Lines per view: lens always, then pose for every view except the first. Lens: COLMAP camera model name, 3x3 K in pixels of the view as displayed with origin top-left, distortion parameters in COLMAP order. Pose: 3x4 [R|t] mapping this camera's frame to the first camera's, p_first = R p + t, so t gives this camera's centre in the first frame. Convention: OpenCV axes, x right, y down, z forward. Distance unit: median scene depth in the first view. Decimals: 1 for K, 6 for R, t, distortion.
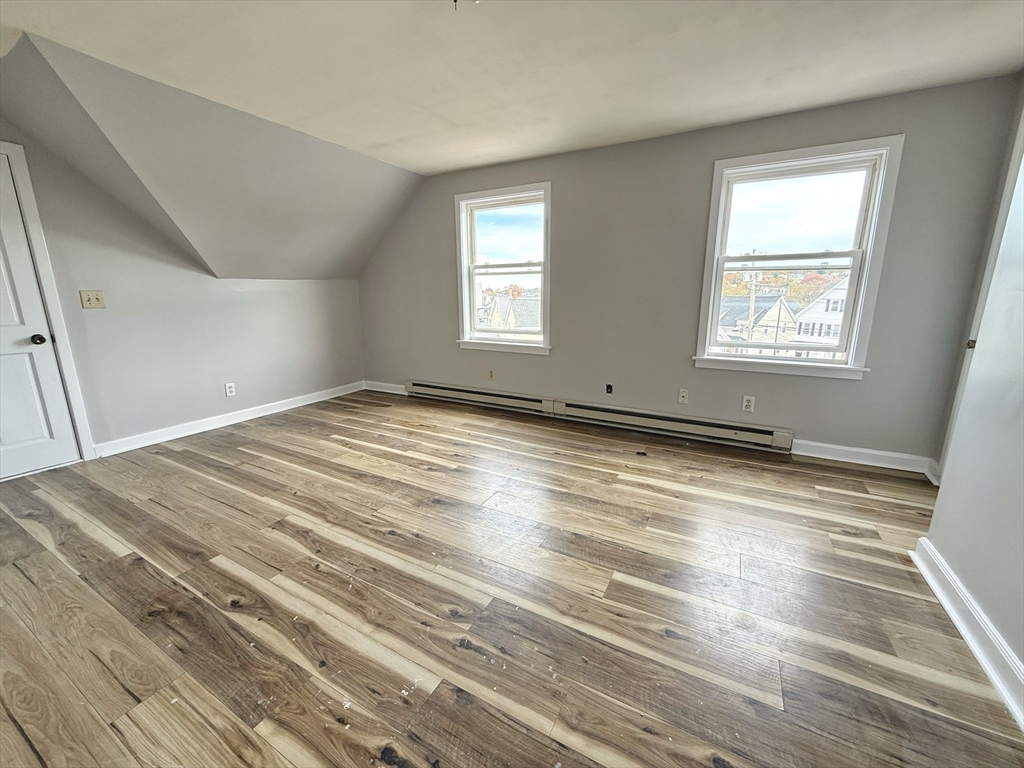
lens RADIAL K [[408.1, 0, 508.6], [0, 408.1, 383.9], [0, 0, 1]] dist [0.000083, -0.000468]
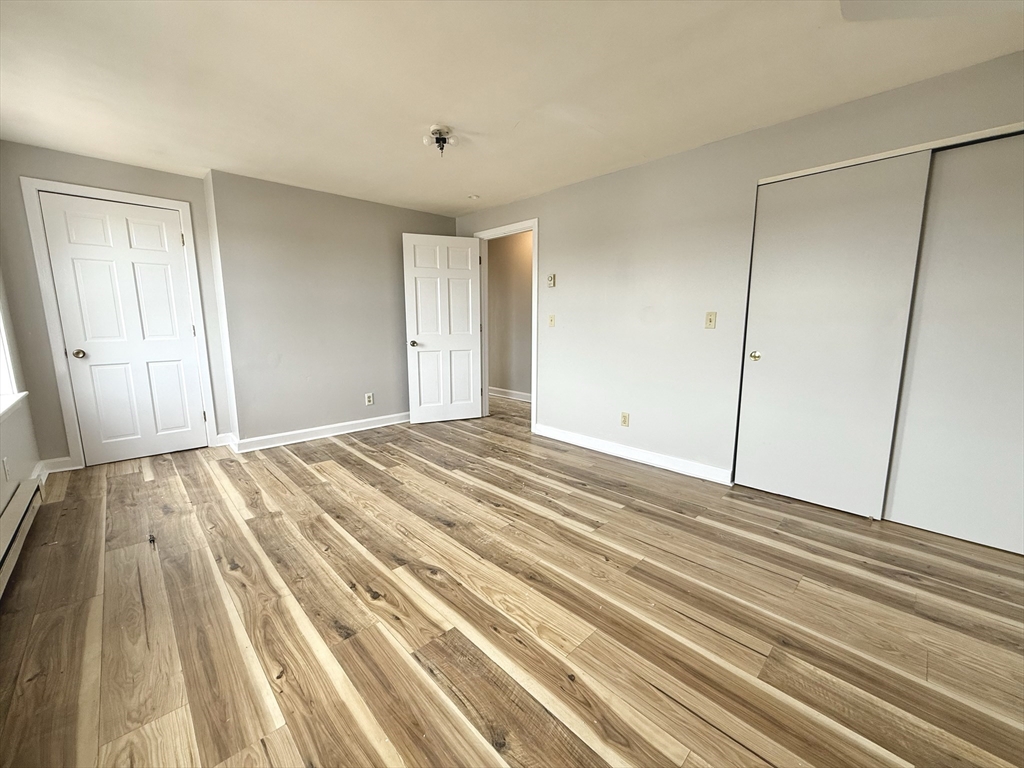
lens RADIAL K [[408.1, 0, 508.6], [0, 408.1, 383.9], [0, 0, 1]] dist [0.000083, -0.000468]
pose [[-0.955280, -0.043426, 0.292498, -0.498487], [0.066924, 0.931742, 0.356901, -0.315324], [-0.288031, 0.360516, -0.887168, 1.468636]]
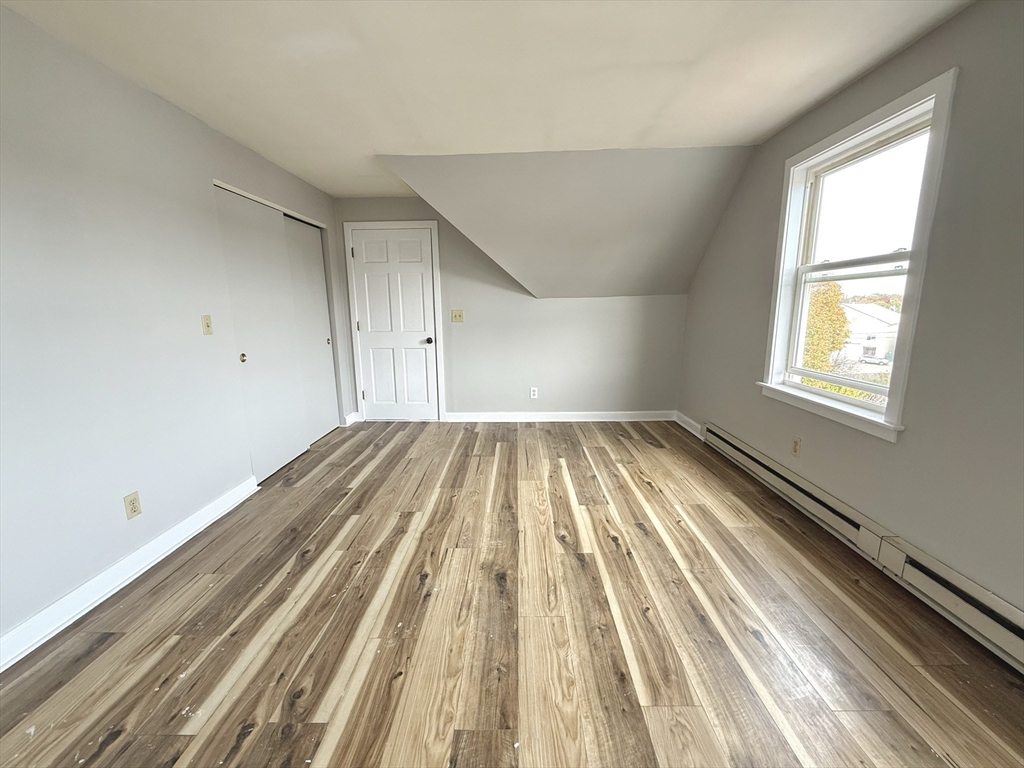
lens RADIAL K [[408.1, 0, 508.6], [0, 408.1, 383.9], [0, 0, 1]] dist [0.000083, -0.000468]
pose [[0.465452, 0.161842, -0.870150, 0.401558], [-0.182760, 0.979526, 0.084425, -0.130910], [0.865999, 0.119733, 0.485500, 0.498895]]
